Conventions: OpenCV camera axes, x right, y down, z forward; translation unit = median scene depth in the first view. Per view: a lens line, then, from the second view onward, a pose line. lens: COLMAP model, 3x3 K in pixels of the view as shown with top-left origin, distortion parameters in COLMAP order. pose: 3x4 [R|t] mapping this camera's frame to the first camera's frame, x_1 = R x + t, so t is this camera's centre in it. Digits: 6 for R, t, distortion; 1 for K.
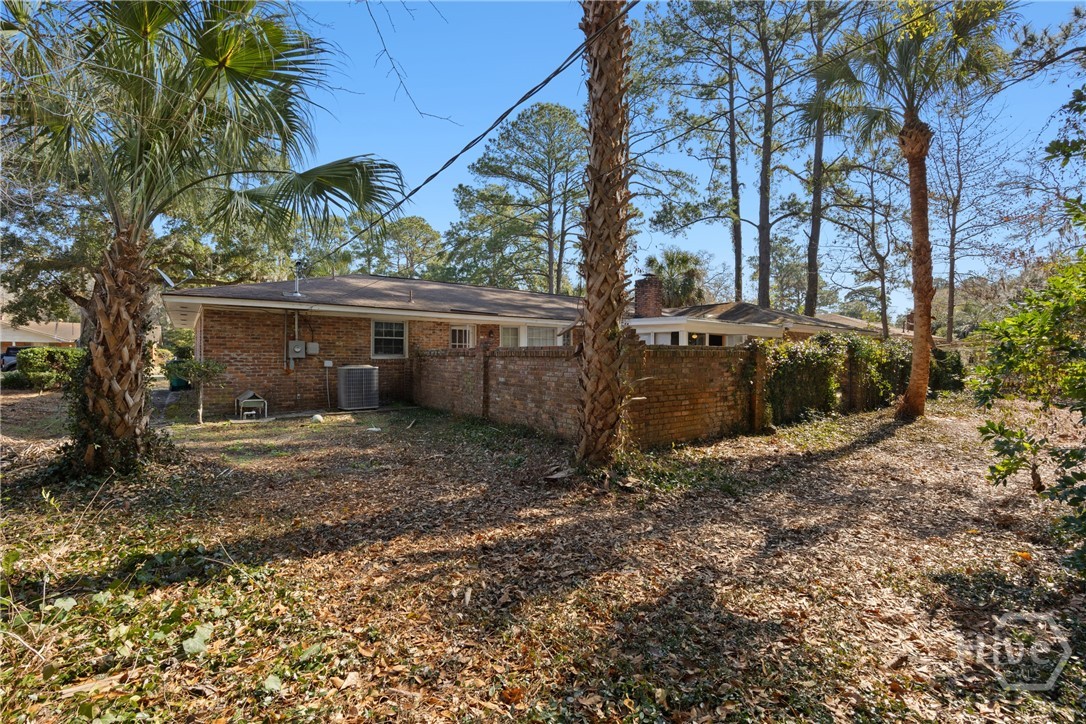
lens RADIAL K [[495.0, 0, 538.9], [0, 495.0, 337.7], [0, 0, 1]] dist [0.001725, 0.000425]
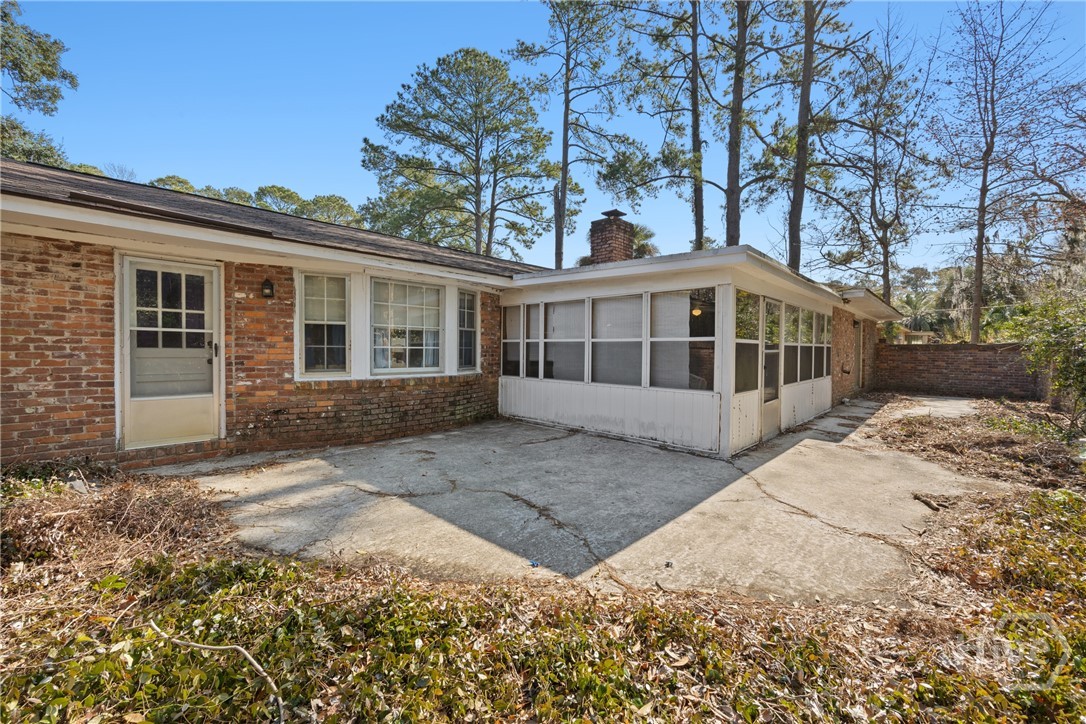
lens RADIAL K [[435.8, 0, 543.0], [0, 435.8, 362.0], [0, 0, 1]] dist [0.001693, 0.000178]
pose [[0.989509, -0.000644, 0.144473, 0.031921], [-0.008848, 0.997843, 0.065050, 0.012365], [-0.144203, -0.065646, 0.987368, 0.262751]]
